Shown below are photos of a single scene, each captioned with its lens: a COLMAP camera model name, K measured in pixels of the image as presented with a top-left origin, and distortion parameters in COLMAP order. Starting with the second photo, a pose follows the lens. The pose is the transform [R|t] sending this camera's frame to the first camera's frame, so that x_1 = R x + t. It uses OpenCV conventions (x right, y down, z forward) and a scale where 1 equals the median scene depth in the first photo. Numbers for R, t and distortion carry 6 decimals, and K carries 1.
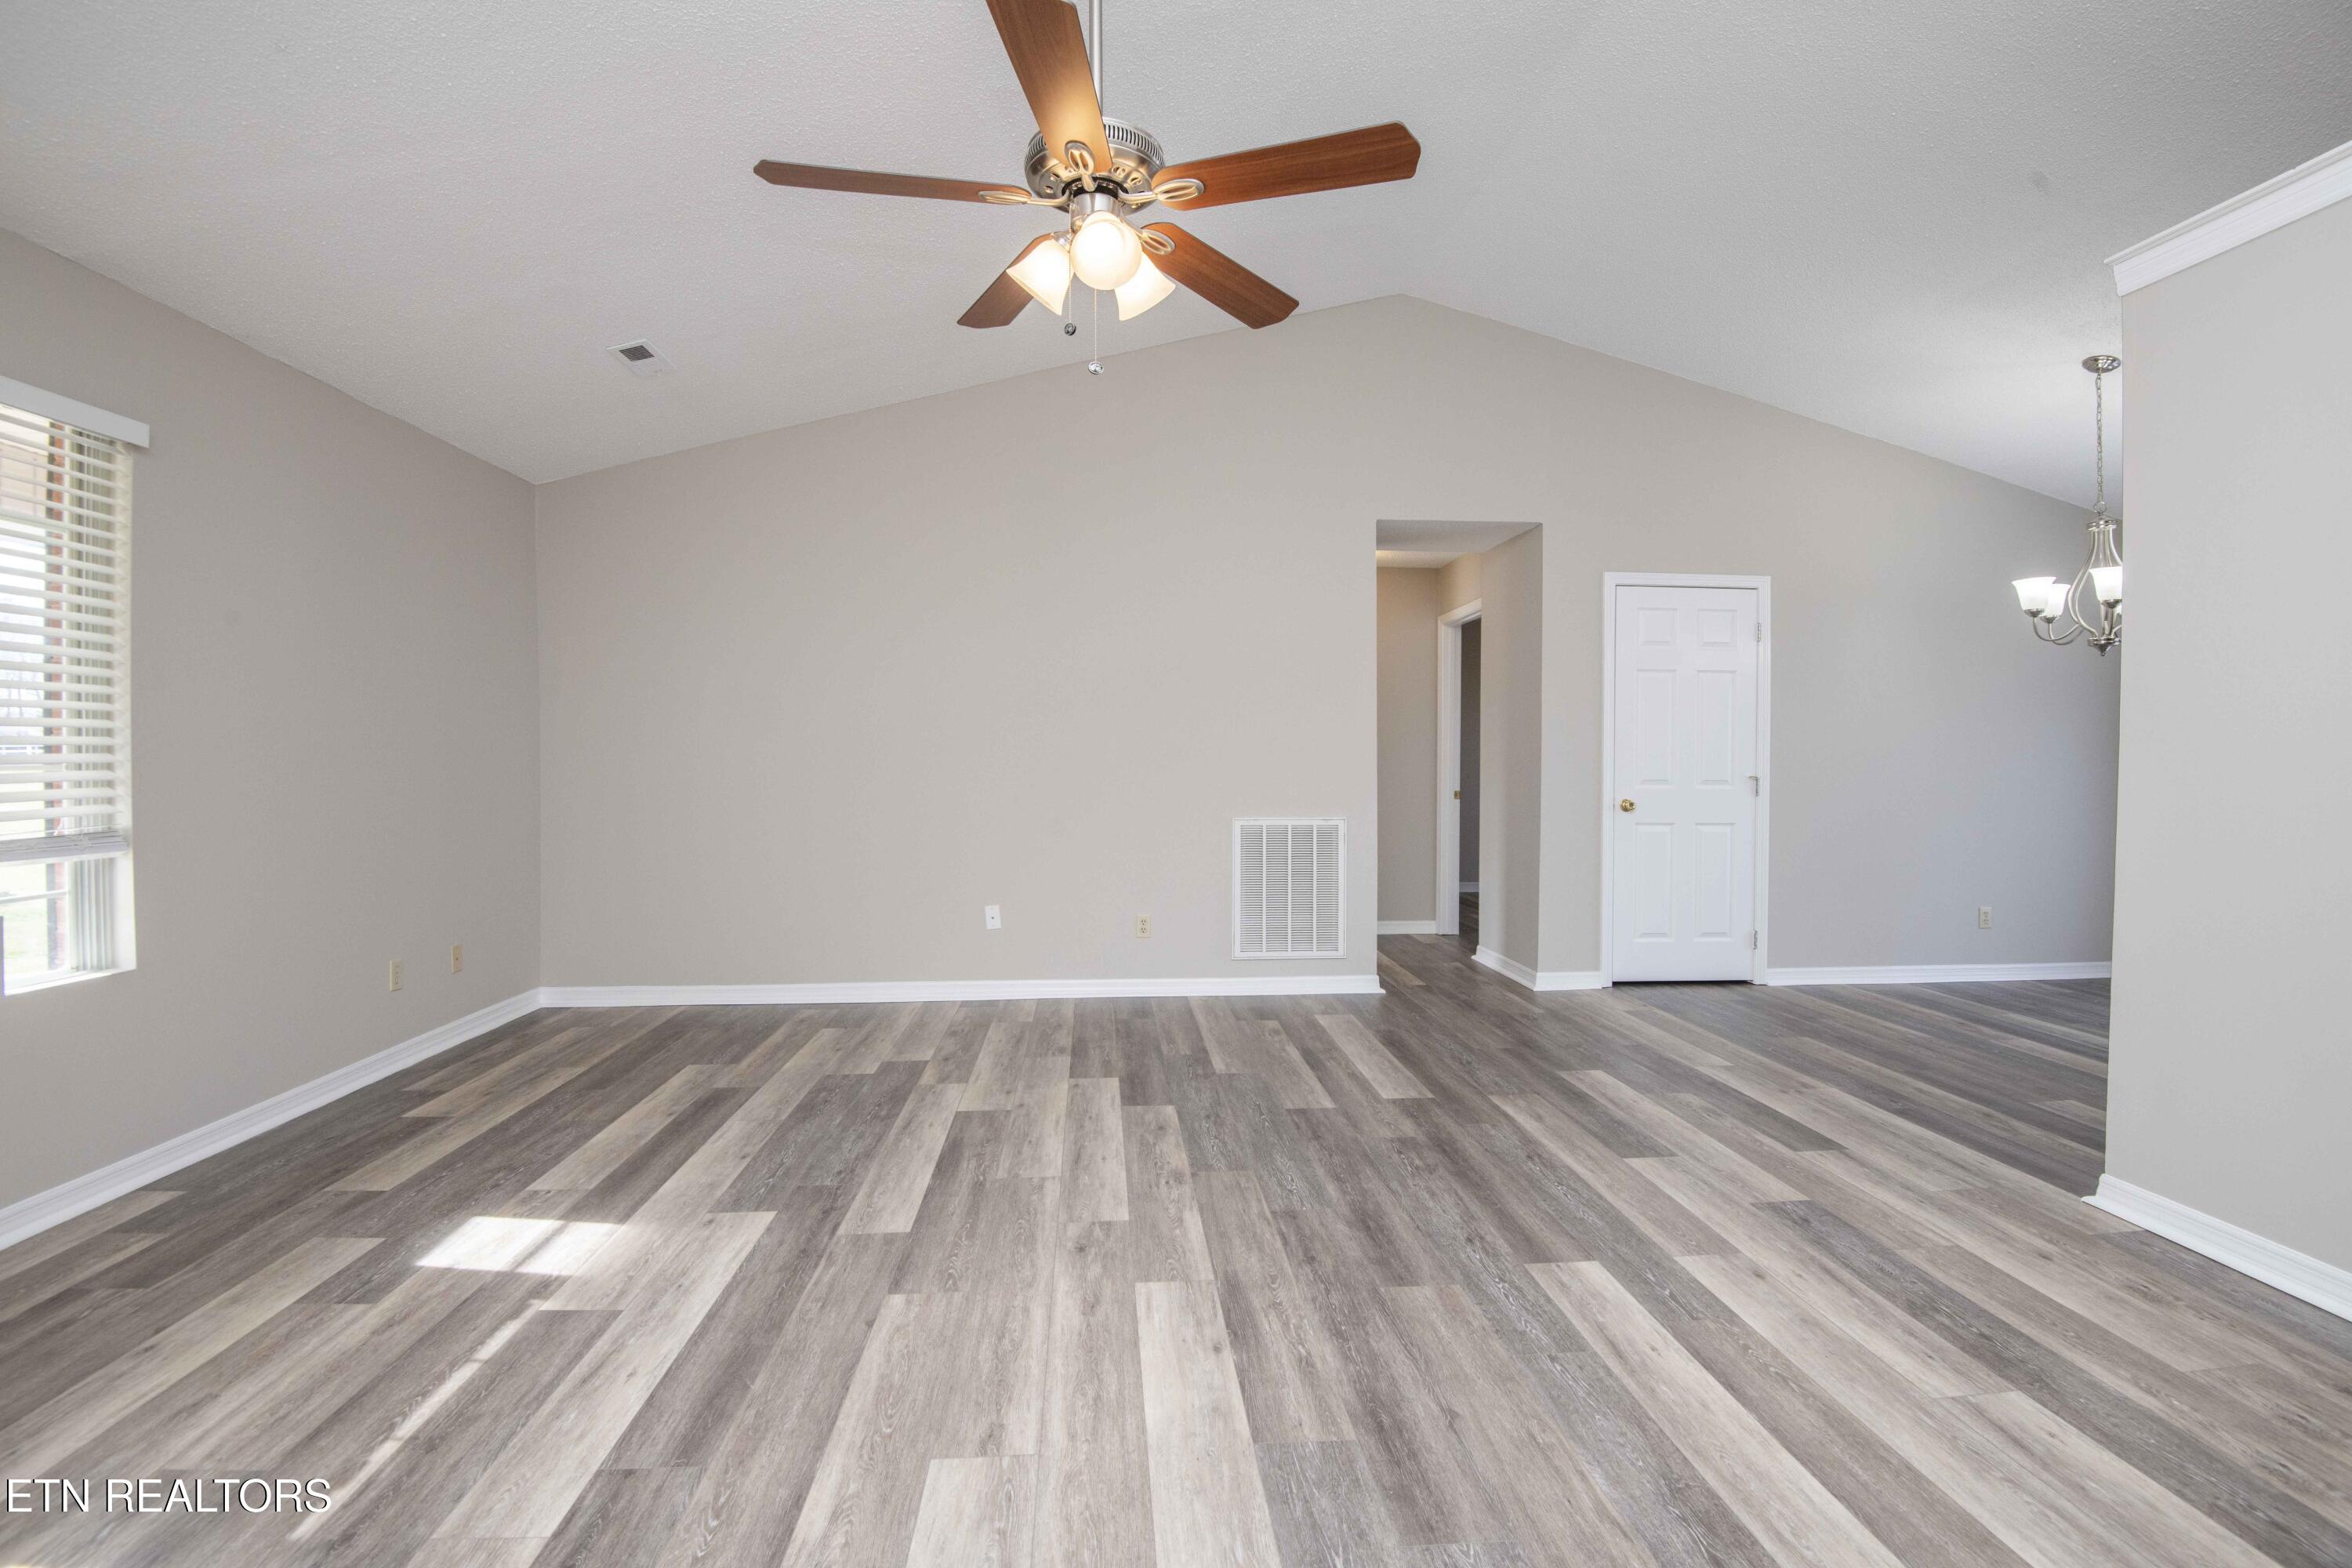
lens RADIAL K [[1088.8, 0, 1183.3], [0, 1088.8, 779.7], [0, 0, 1]] dist [-0.008560, -0.021161]
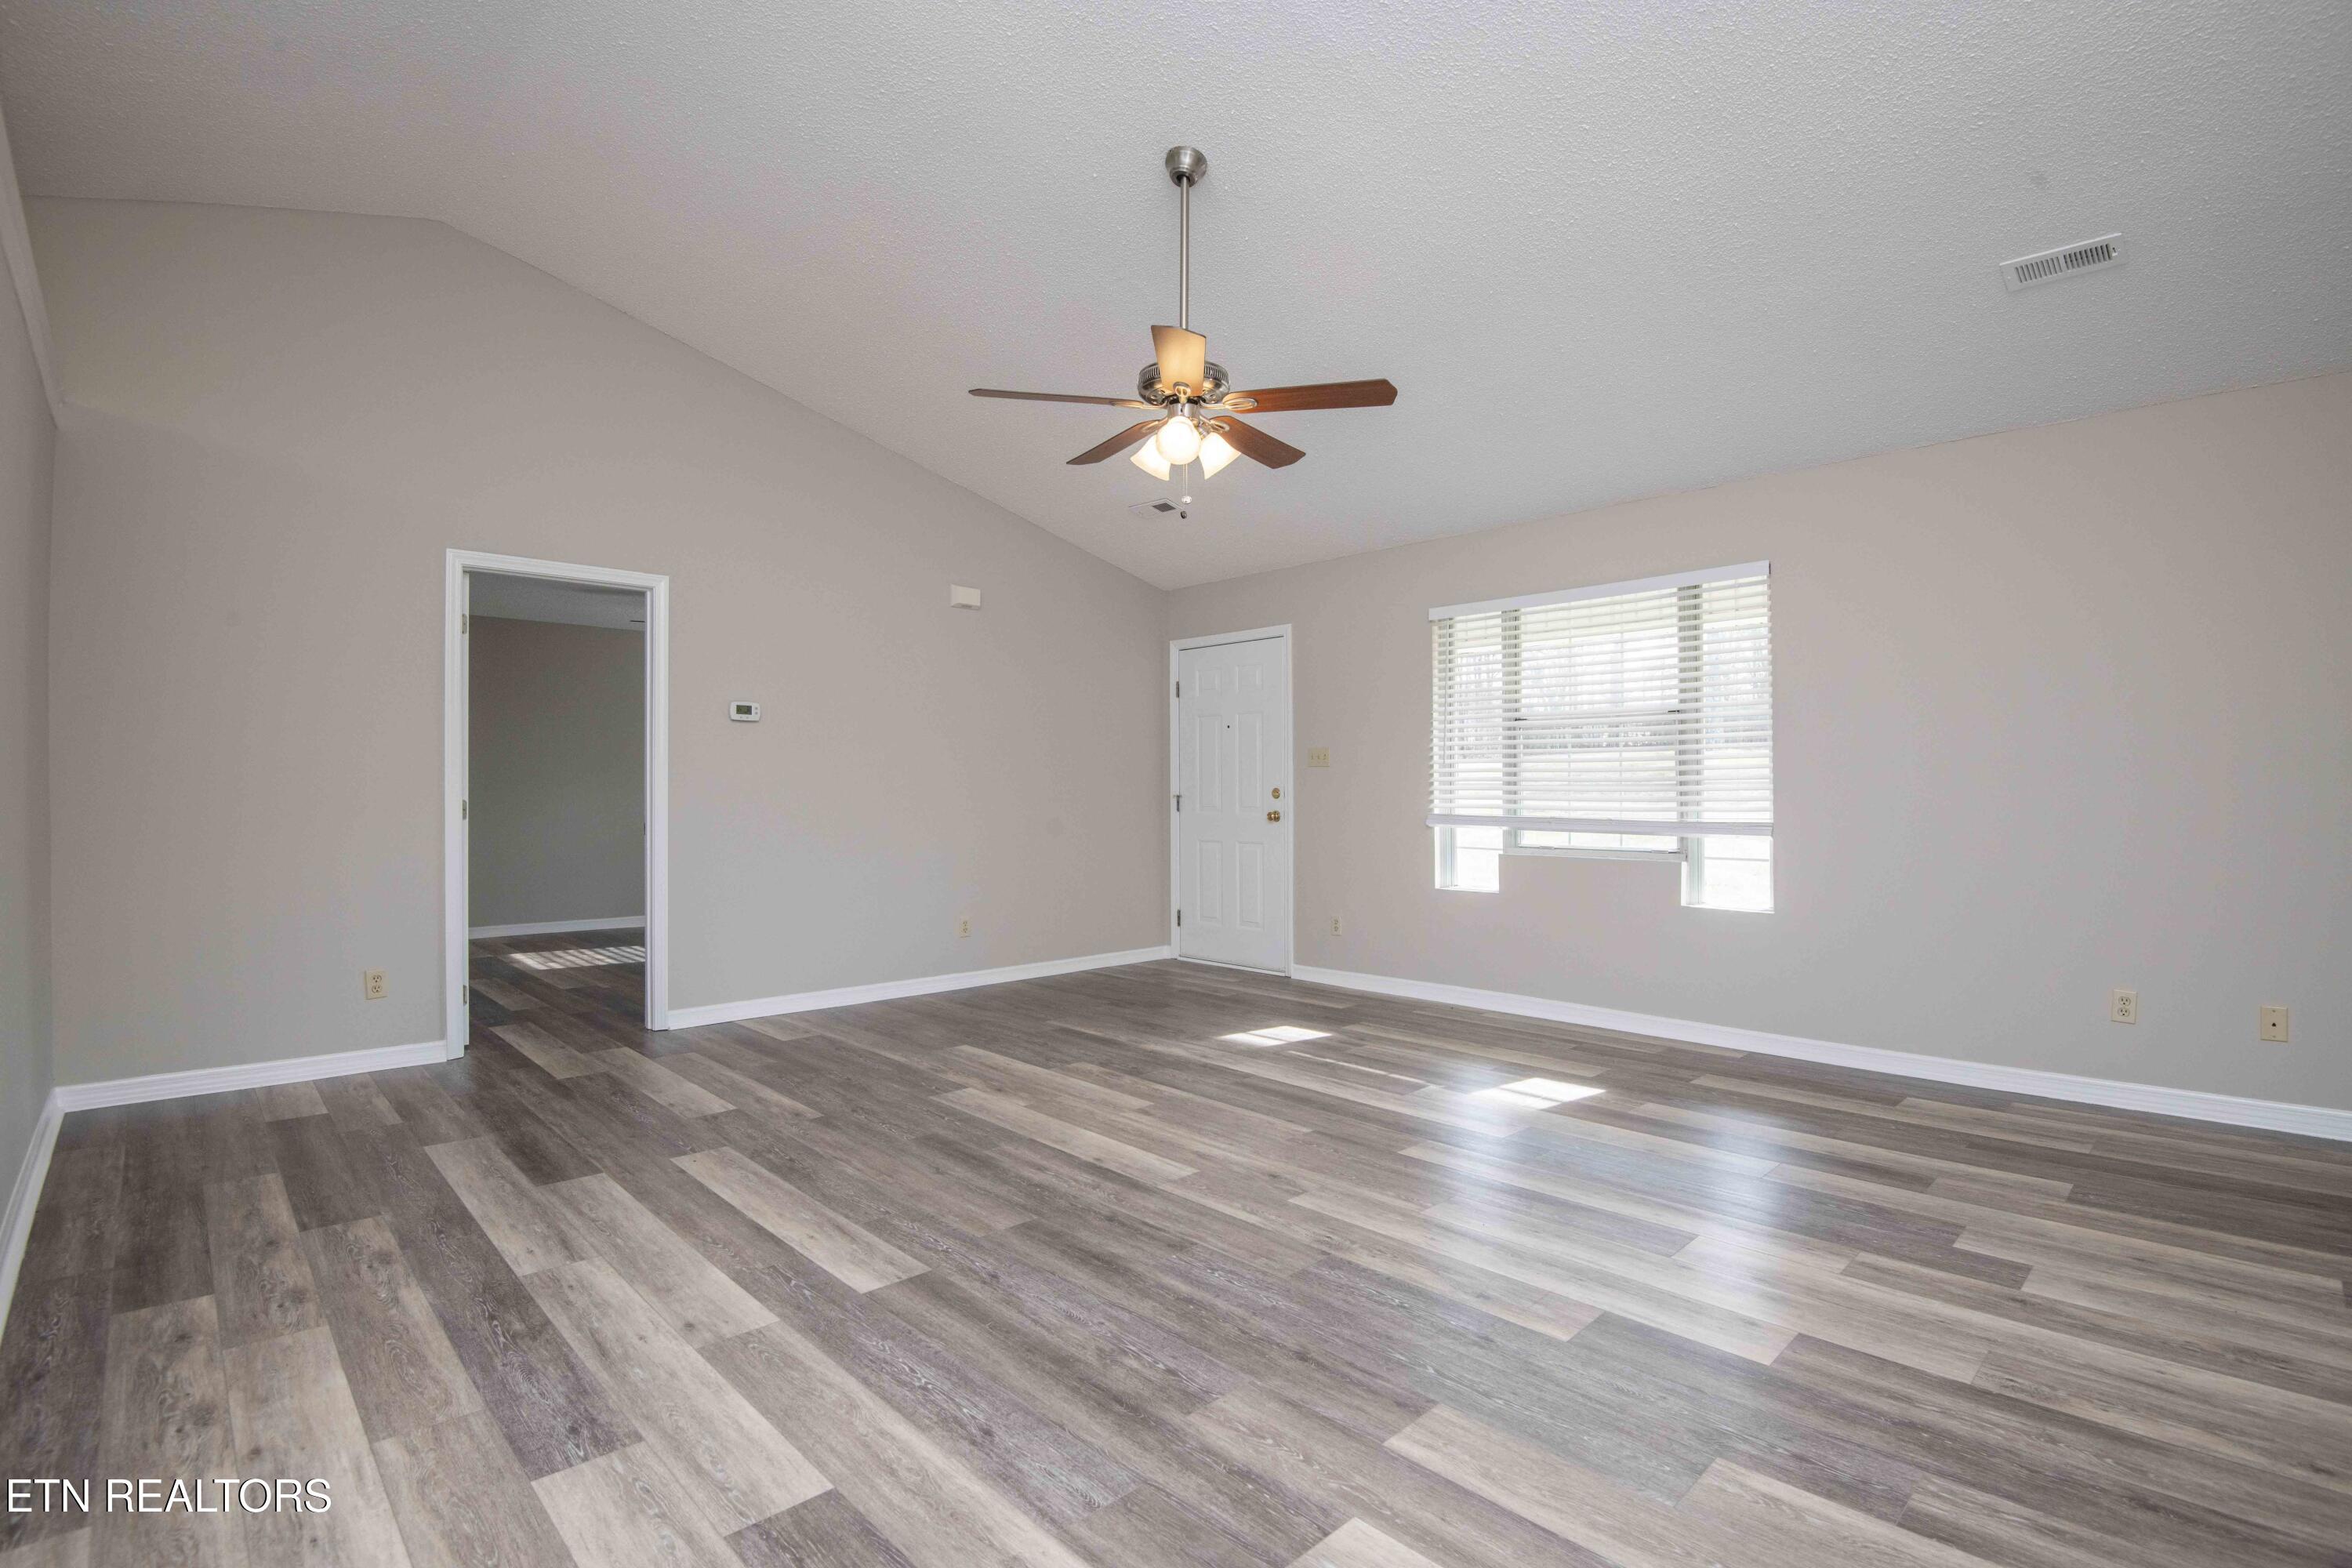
lens RADIAL K [[1088.8, 0, 1183.3], [0, 1088.8, 779.7], [0, 0, 1]] dist [-0.008560, -0.021161]
pose [[-0.774961, -0.007190, -0.631968, 0.700096], [-0.013452, 0.999896, 0.005120, -0.012070], [0.631866, 0.012469, -0.774978, 1.741959]]
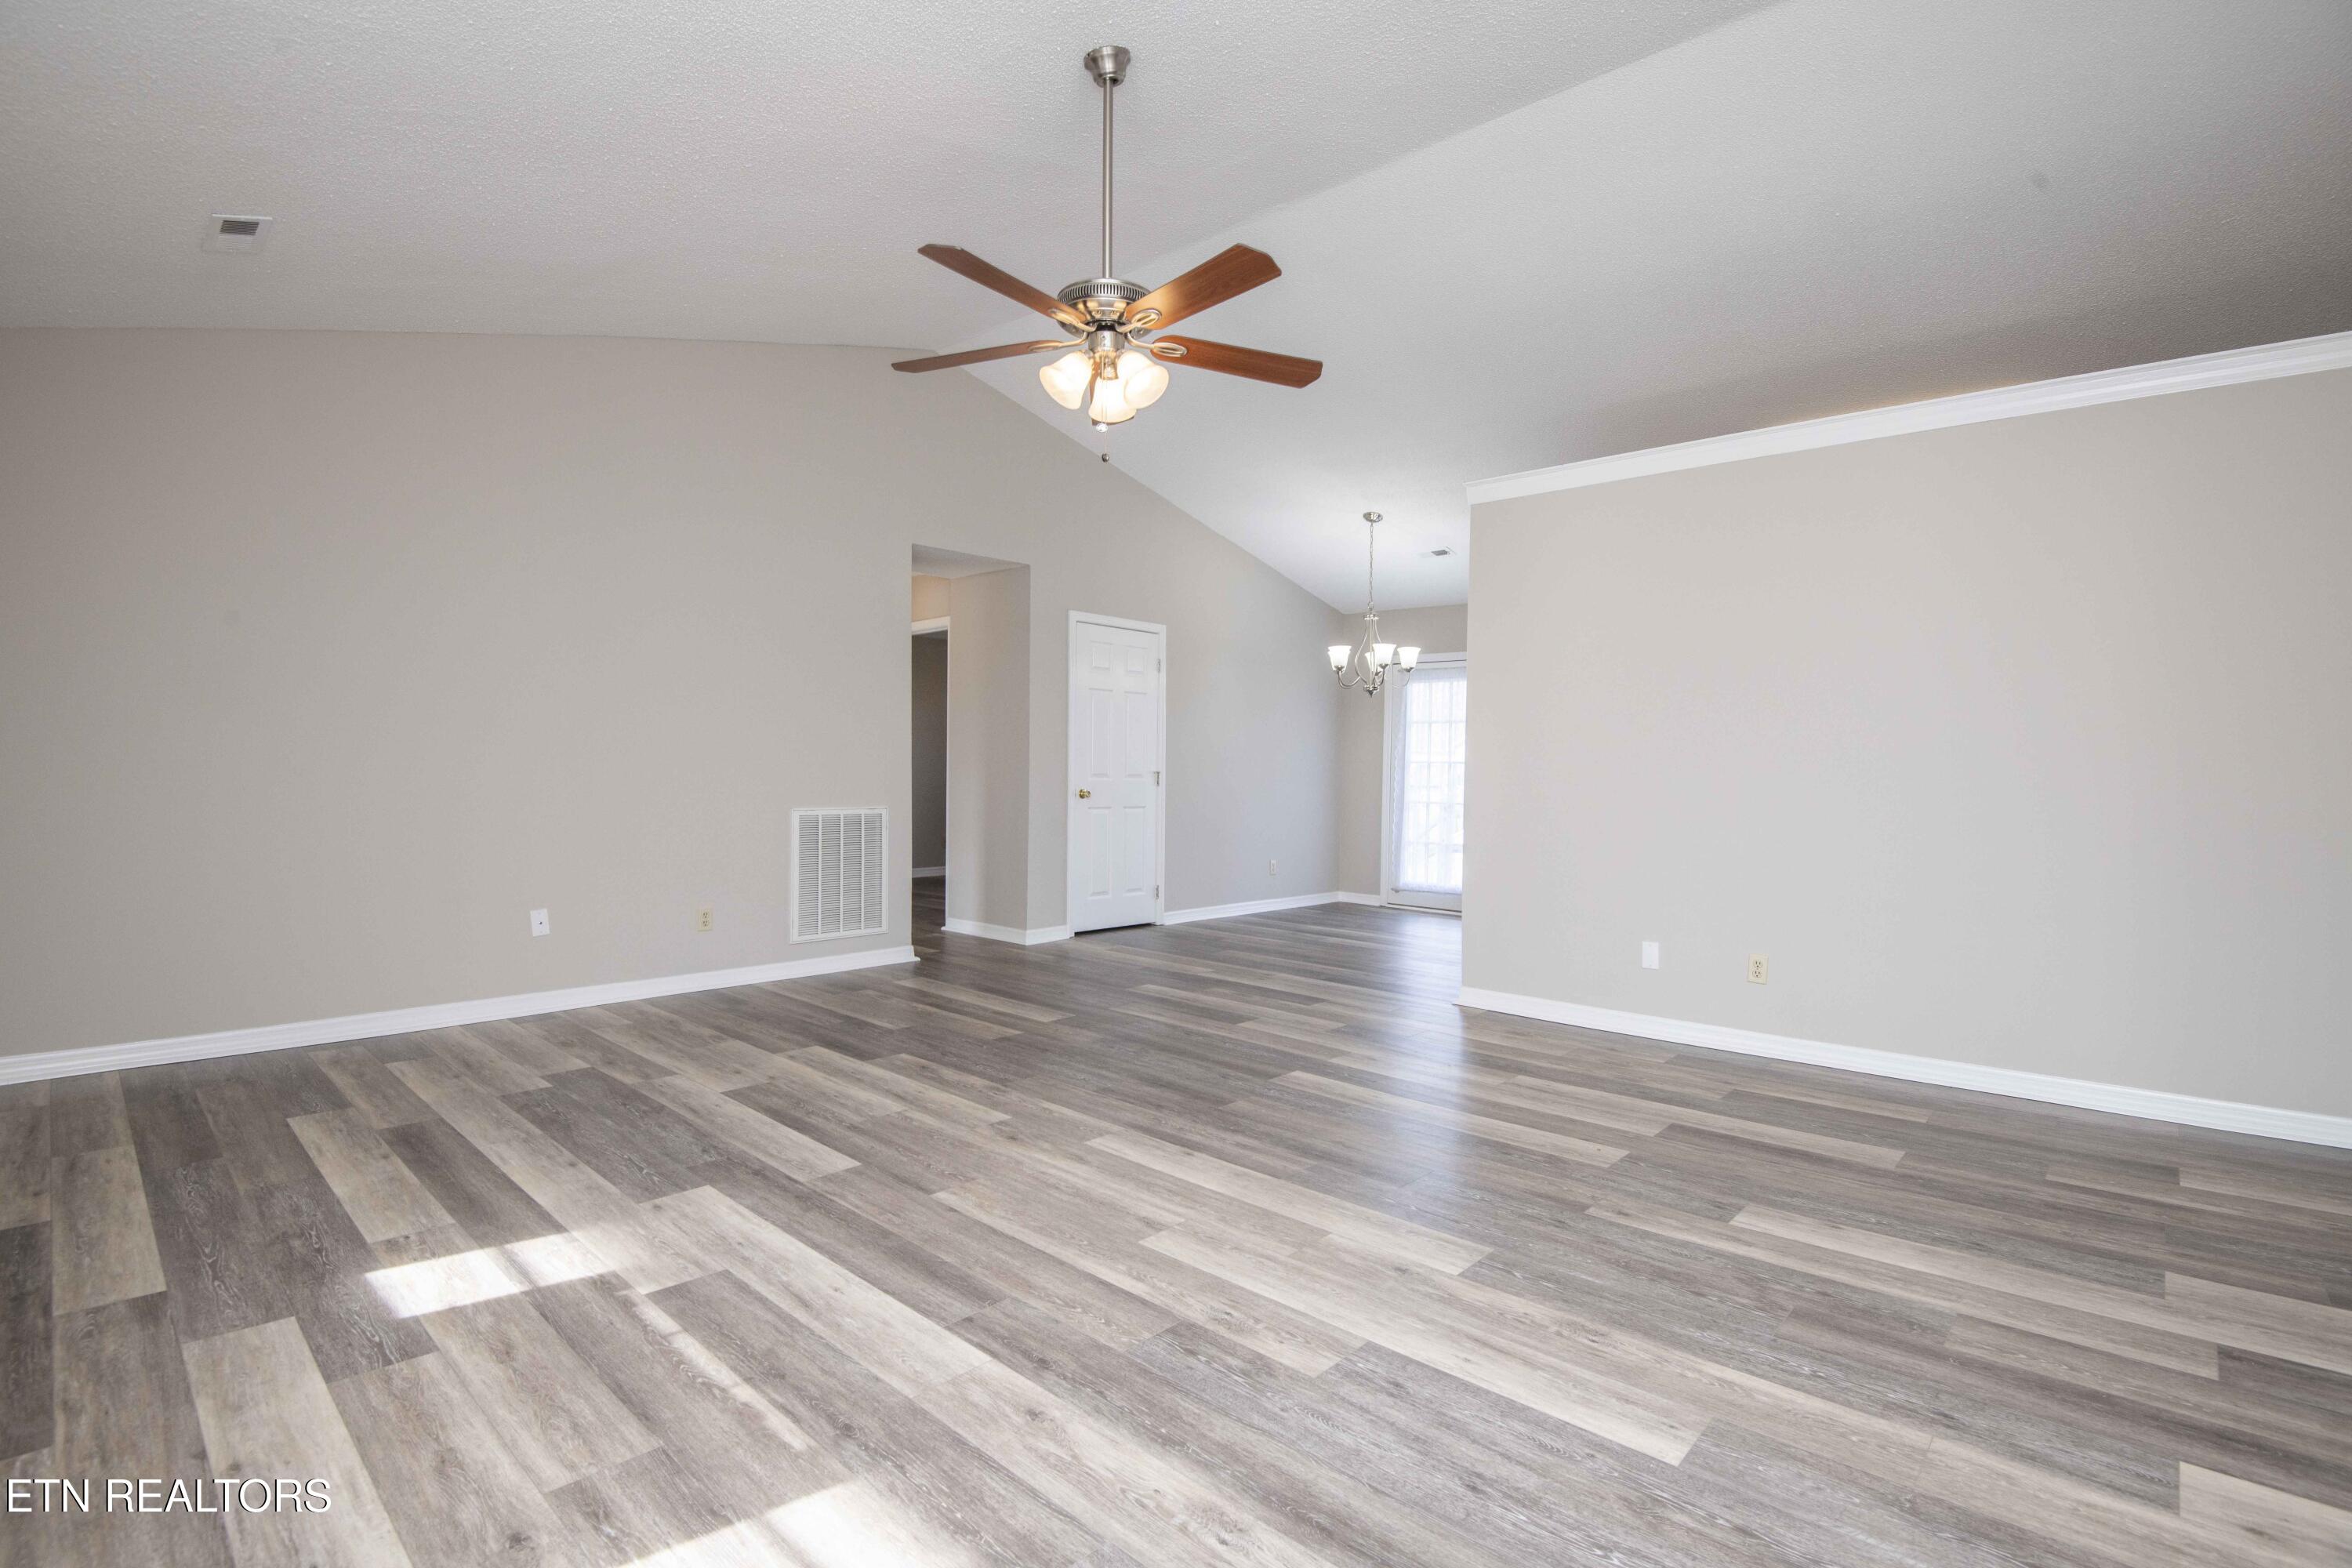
lens RADIAL K [[1088.8, 0, 1183.3], [0, 1088.8, 779.7], [0, 0, 1]] dist [-0.008560, -0.021161]
pose [[0.736737, -0.000230, 0.676179, -0.740281], [0.003451, 0.999988, -0.003420, 0.023603], [-0.676170, 0.004853, 0.736729, -0.050310]]
